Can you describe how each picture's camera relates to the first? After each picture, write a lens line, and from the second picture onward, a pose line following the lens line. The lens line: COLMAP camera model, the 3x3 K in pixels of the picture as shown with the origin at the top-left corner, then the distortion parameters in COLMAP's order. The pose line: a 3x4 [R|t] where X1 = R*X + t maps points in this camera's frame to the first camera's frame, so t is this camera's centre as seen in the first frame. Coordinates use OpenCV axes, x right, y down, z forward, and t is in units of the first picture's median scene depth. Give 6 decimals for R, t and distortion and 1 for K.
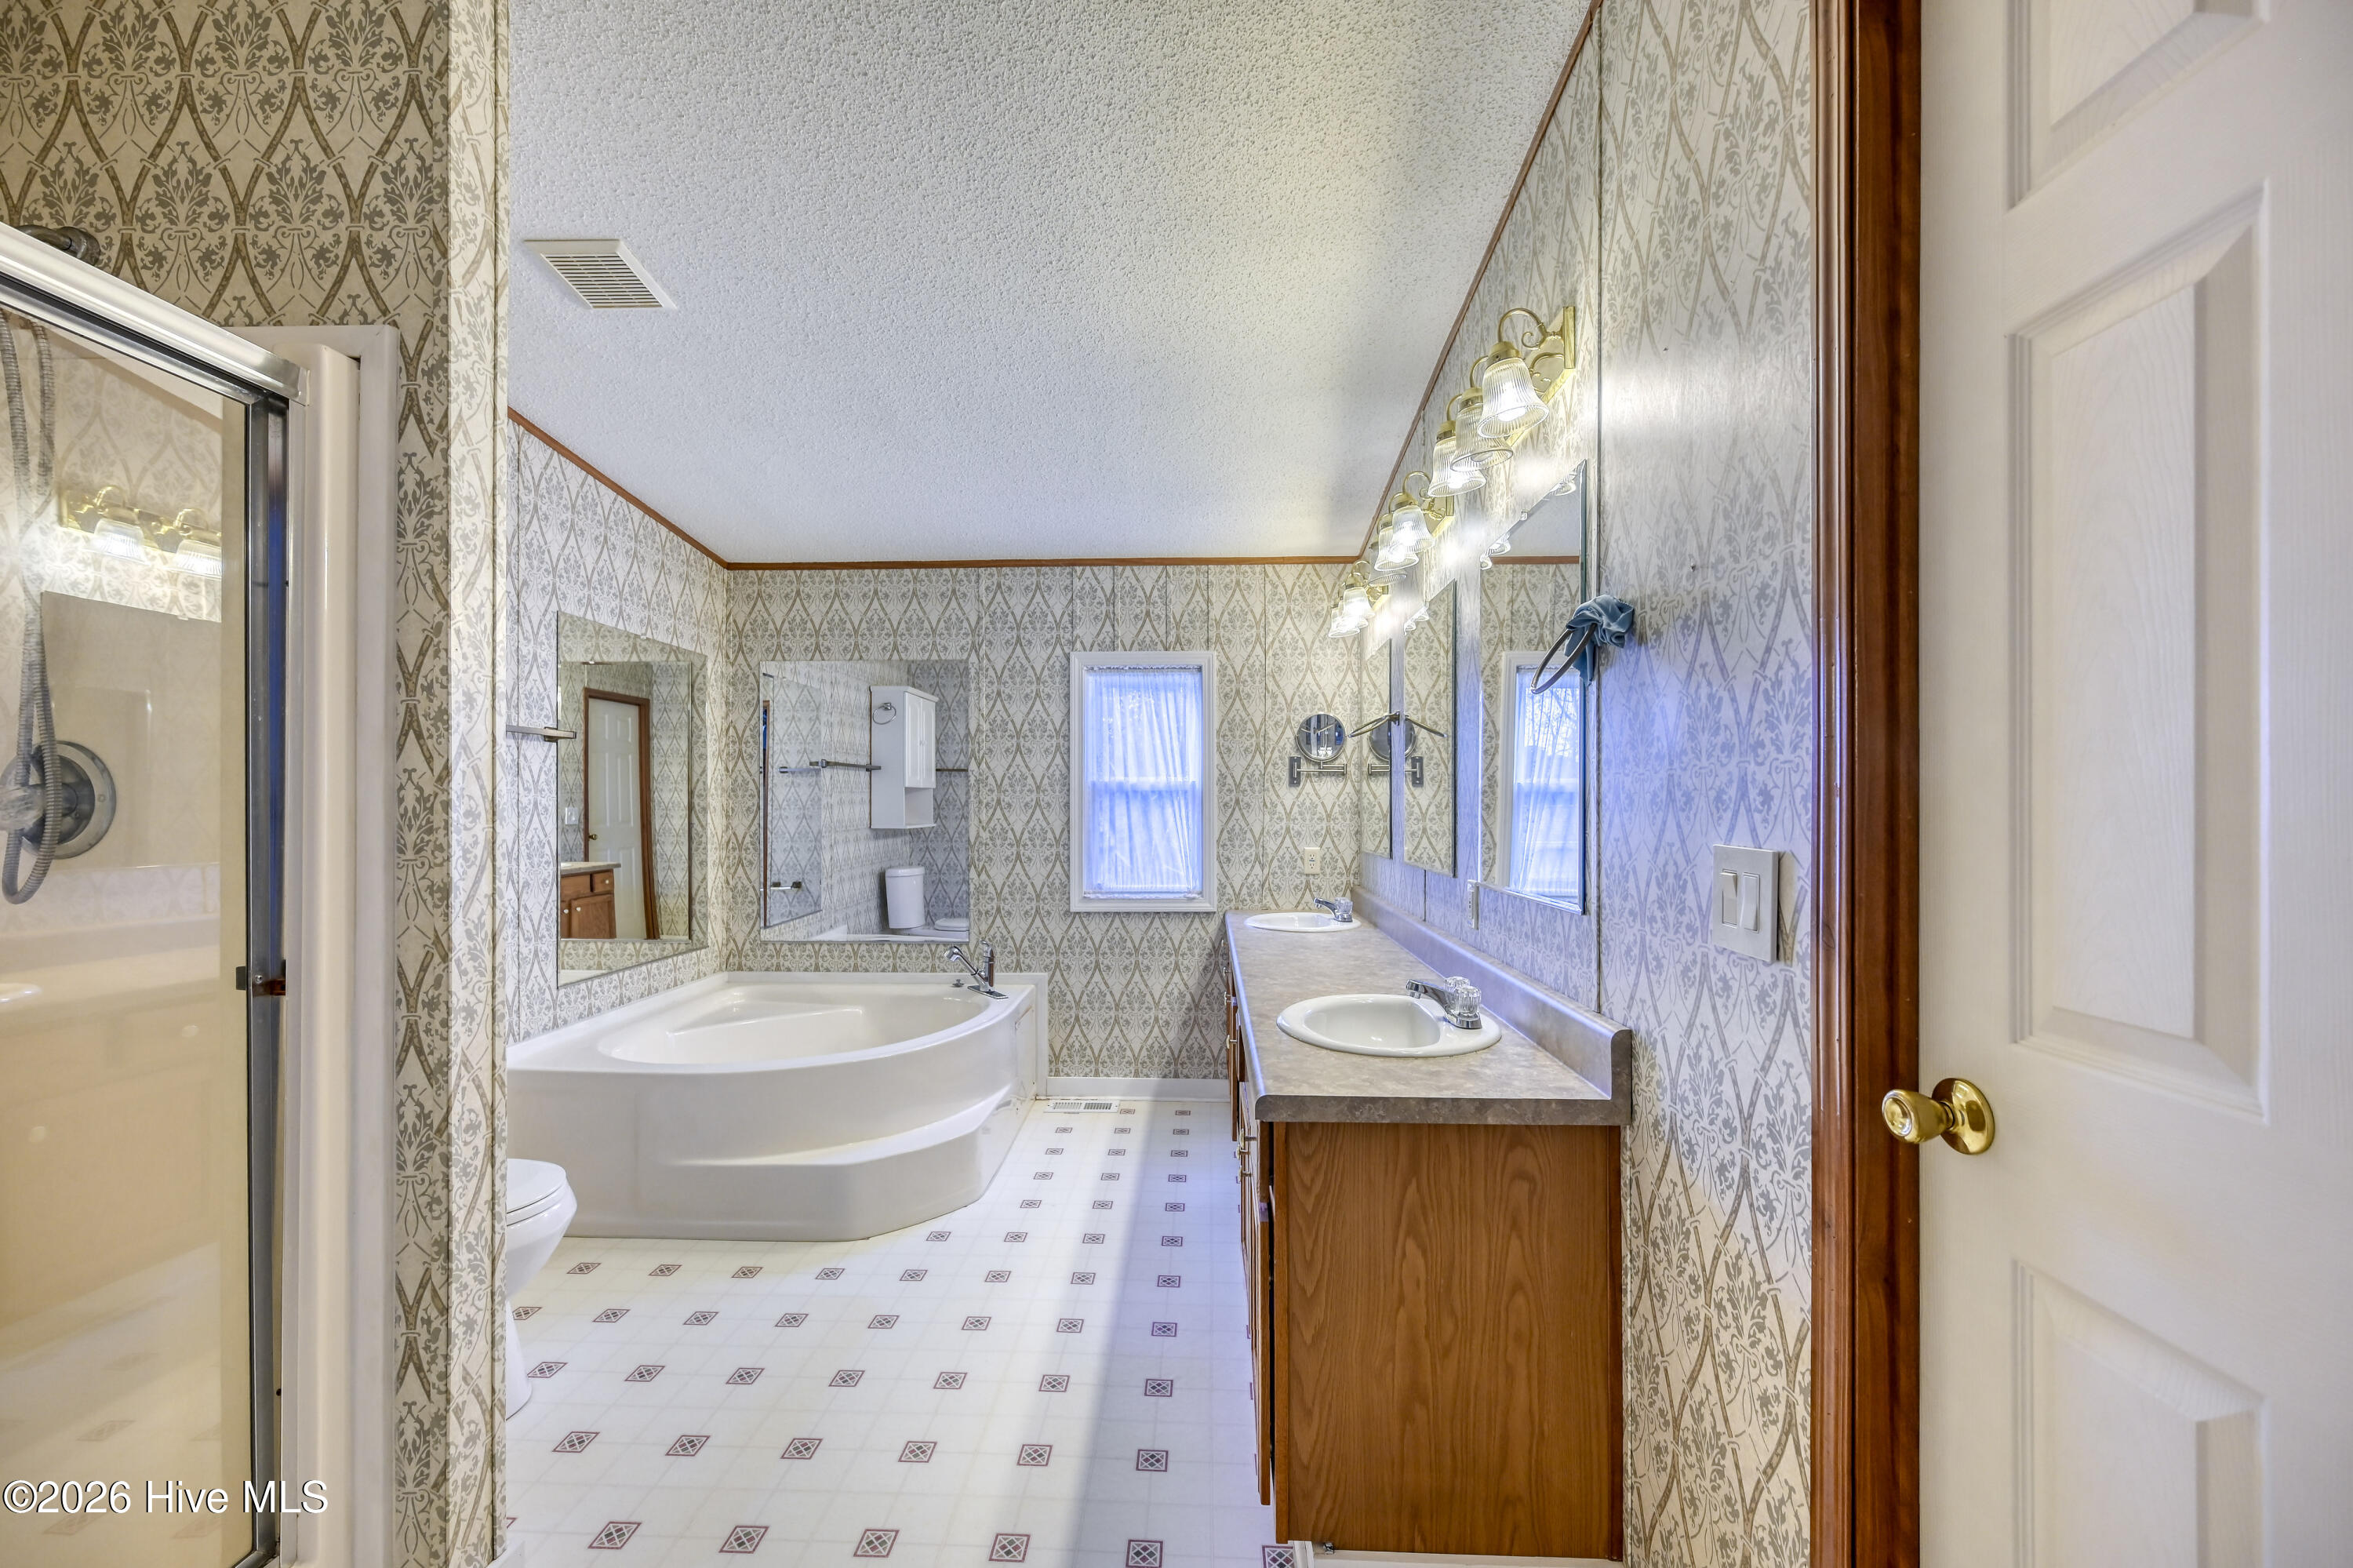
lens RADIAL K [[962.2, 0, 1169.6], [0, 962.2, 810.4], [0, 0, 1]] dist [-0.000027, 0.000134]
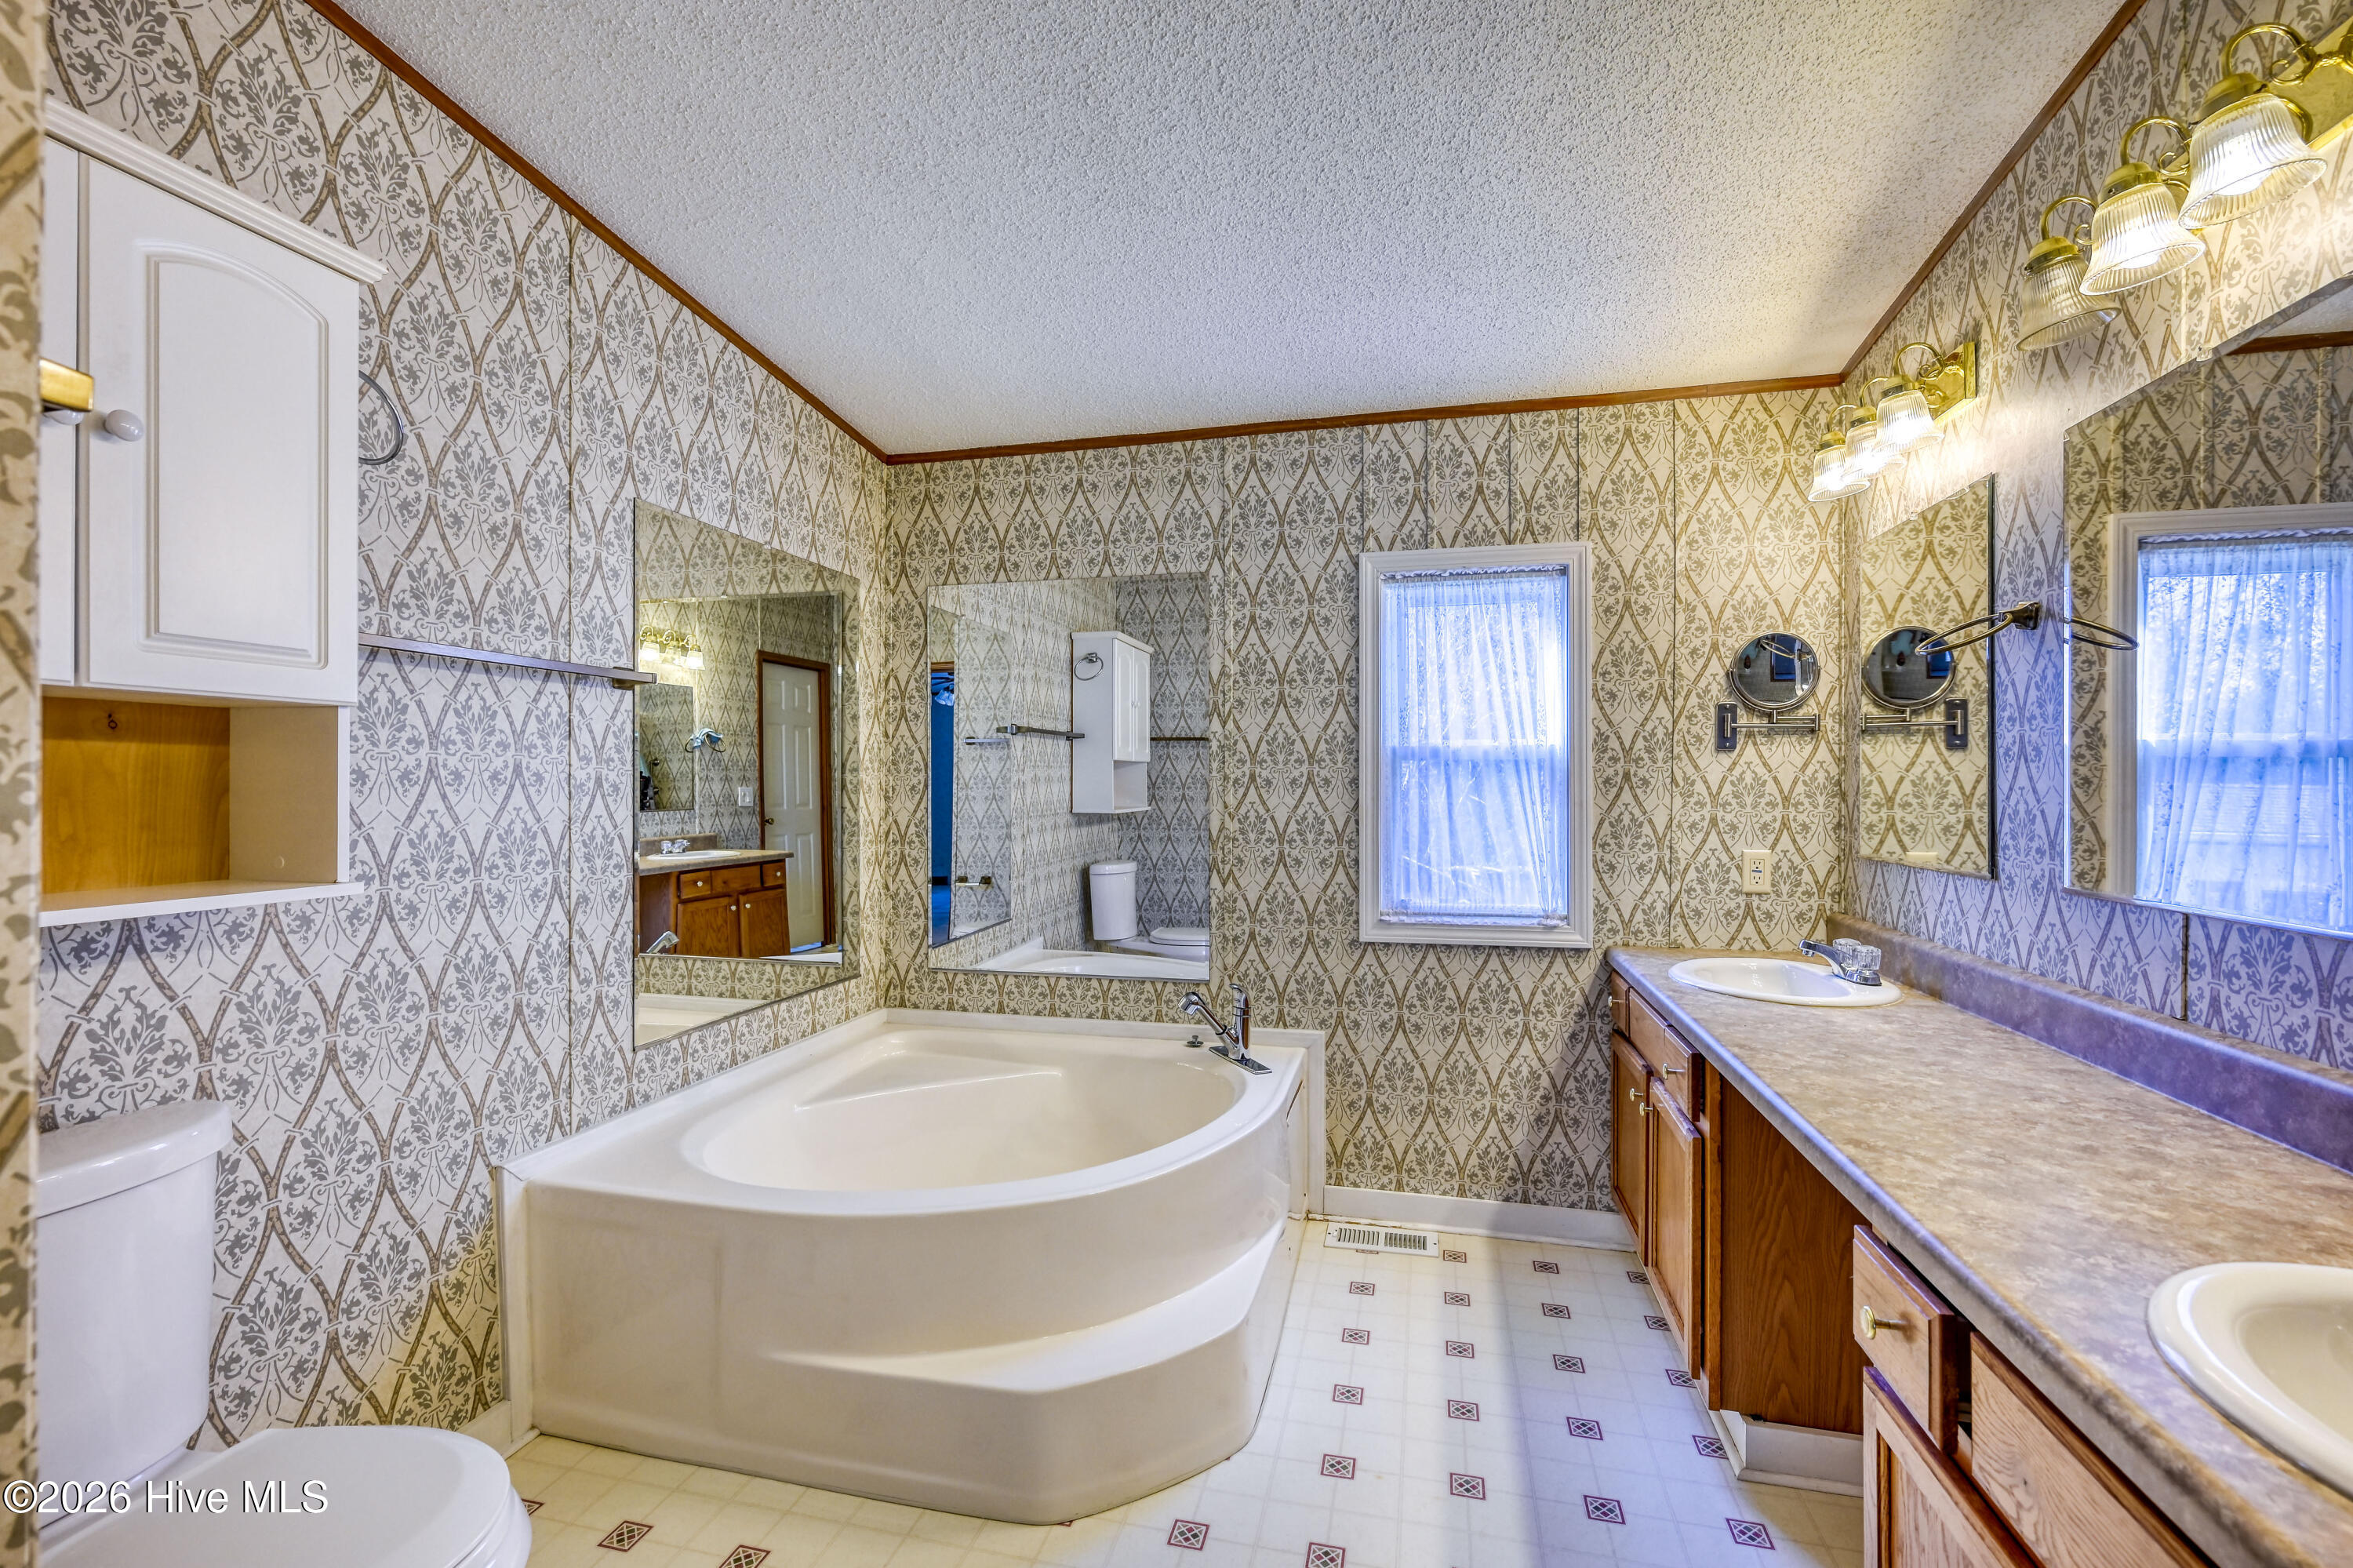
lens RADIAL K [[1016.4, 0, 1174.9], [0, 1016.4, 785.1], [0, 0, 1]] dist [0.002075, 0.000115]
pose [[0.980405, -0.000813, -0.196992, -0.089918], [-0.000220, 0.999986, -0.005222, 0.000269], [0.196994, 0.005163, 0.980391, 0.282337]]
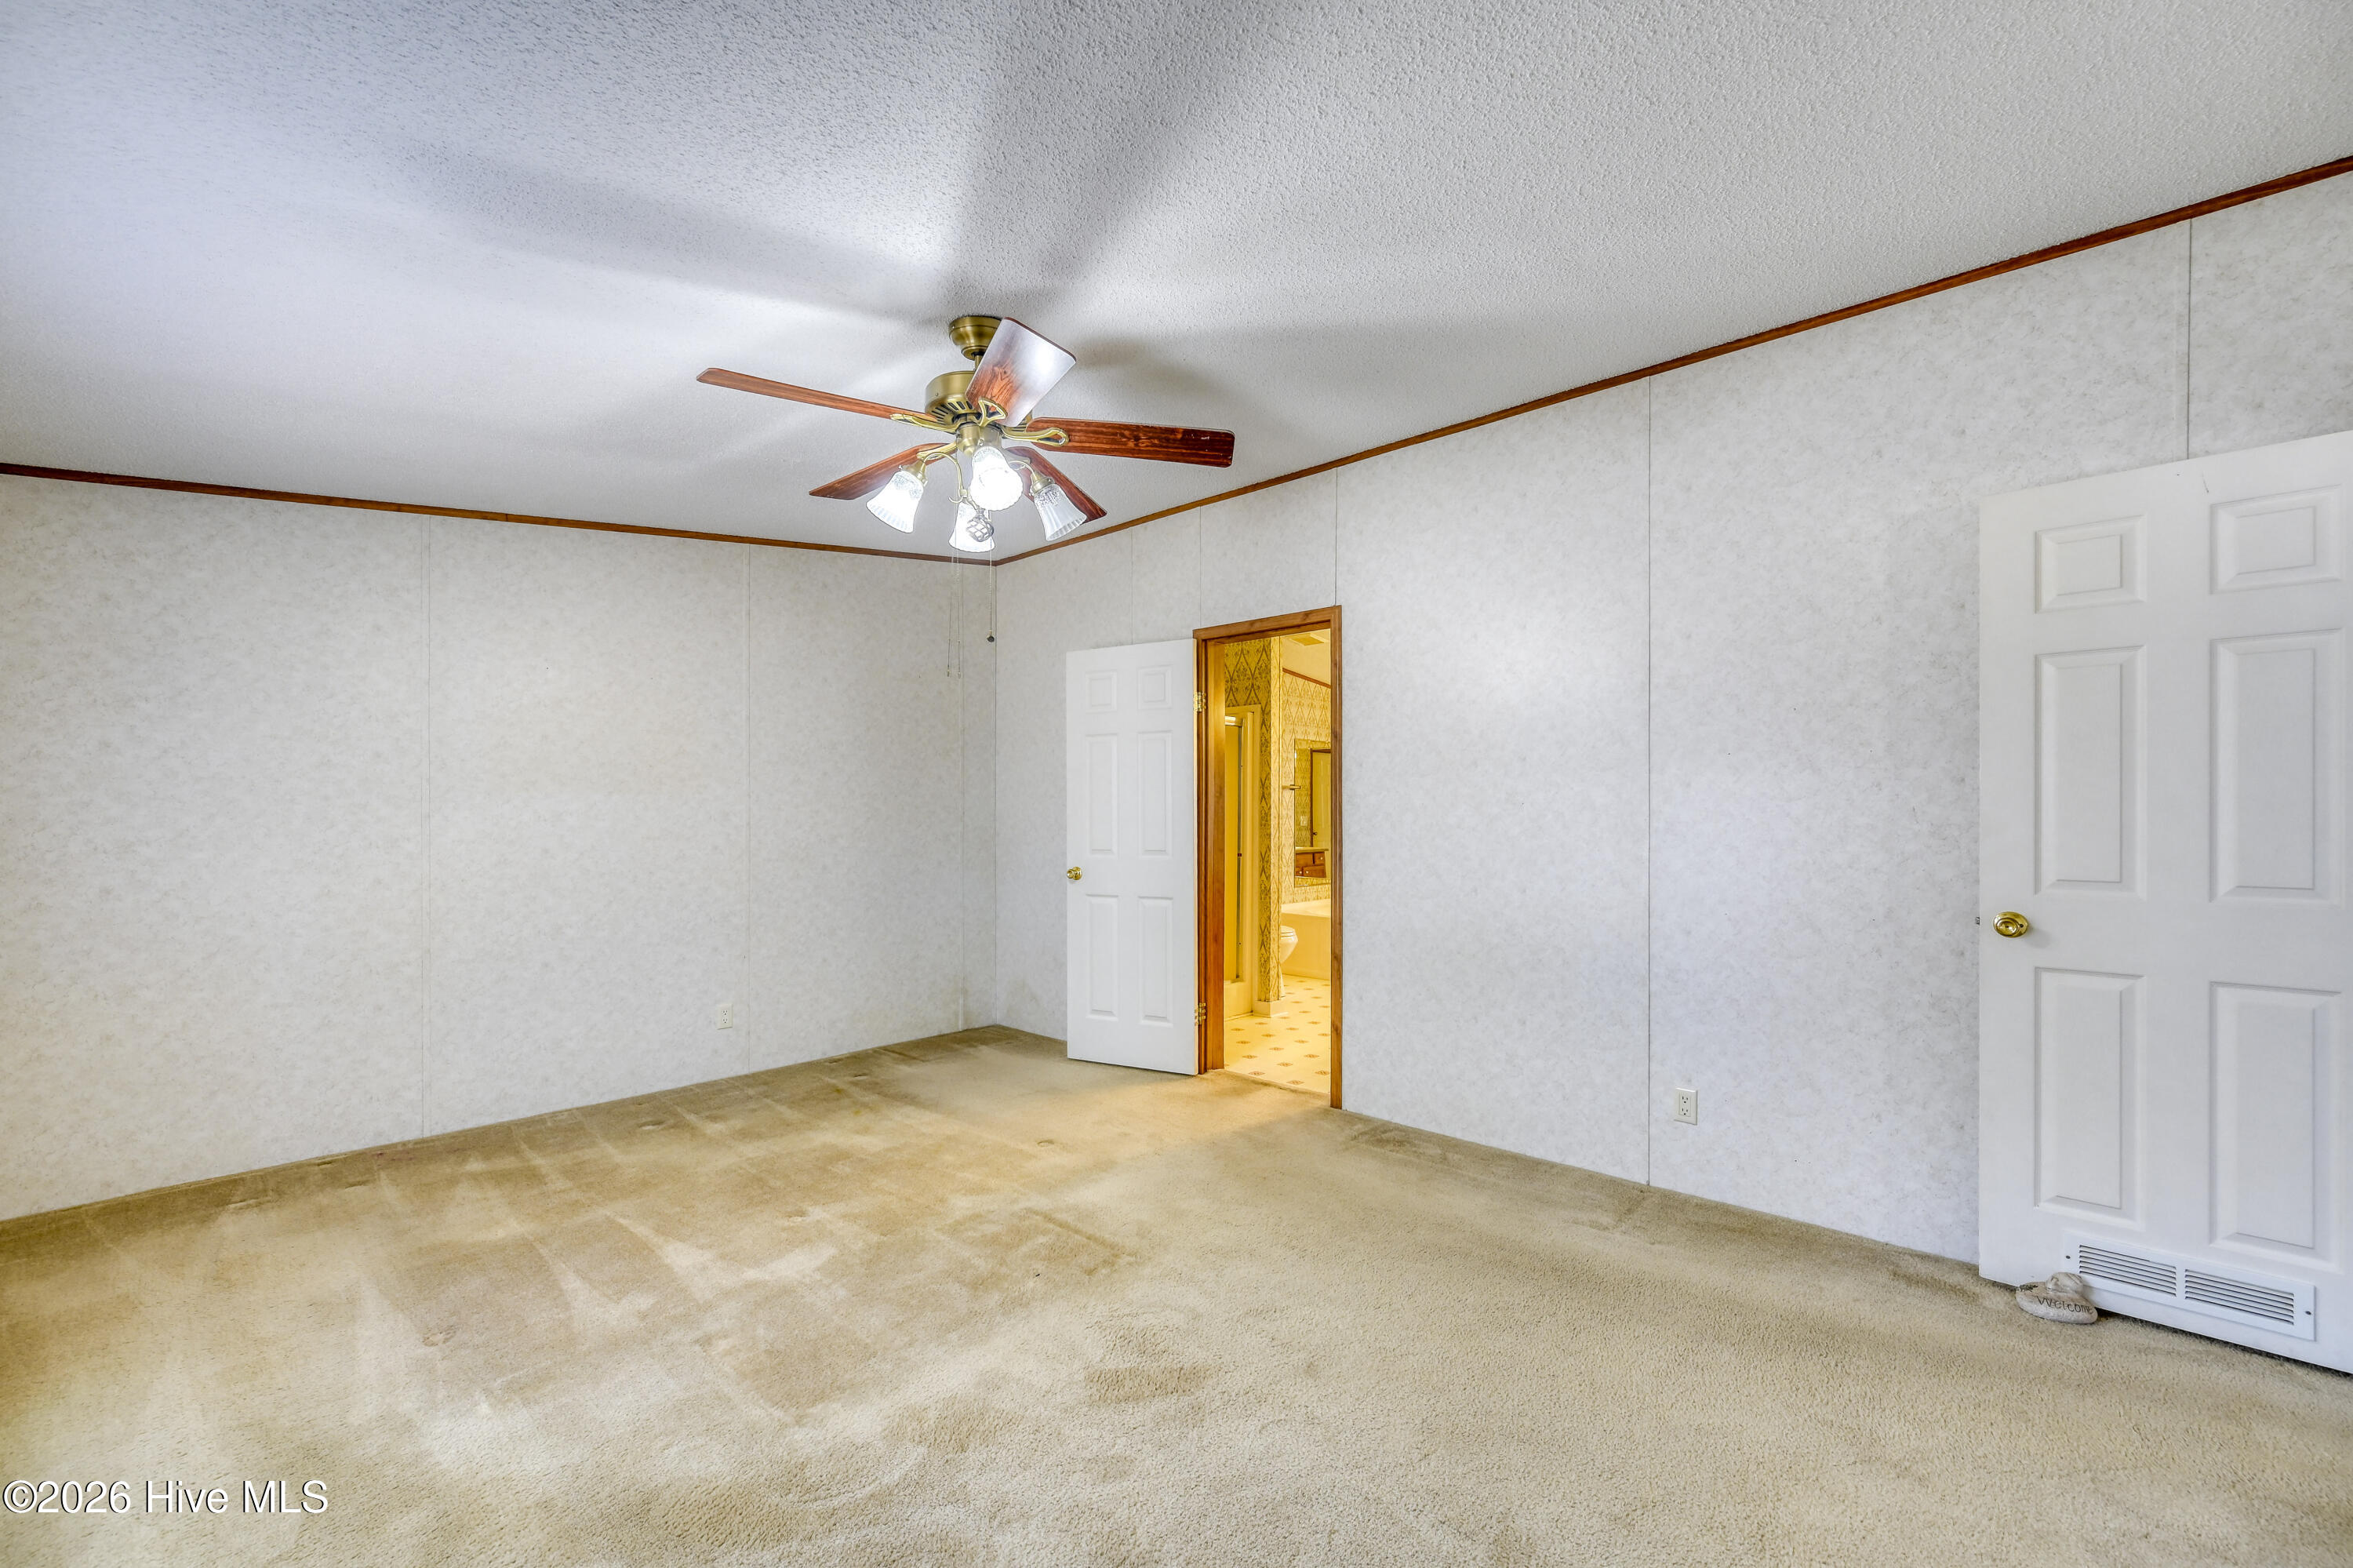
lens RADIAL K [[962.2, 0, 1169.6], [0, 962.2, 810.4], [0, 0, 1]] dist [-0.000027, 0.000134]
pose [[0.762401, -0.003065, -0.647097, 0.590391], [-0.003354, 0.999957, -0.008688, 0.004560], [0.647096, 0.008794, 0.762358, -0.898528]]
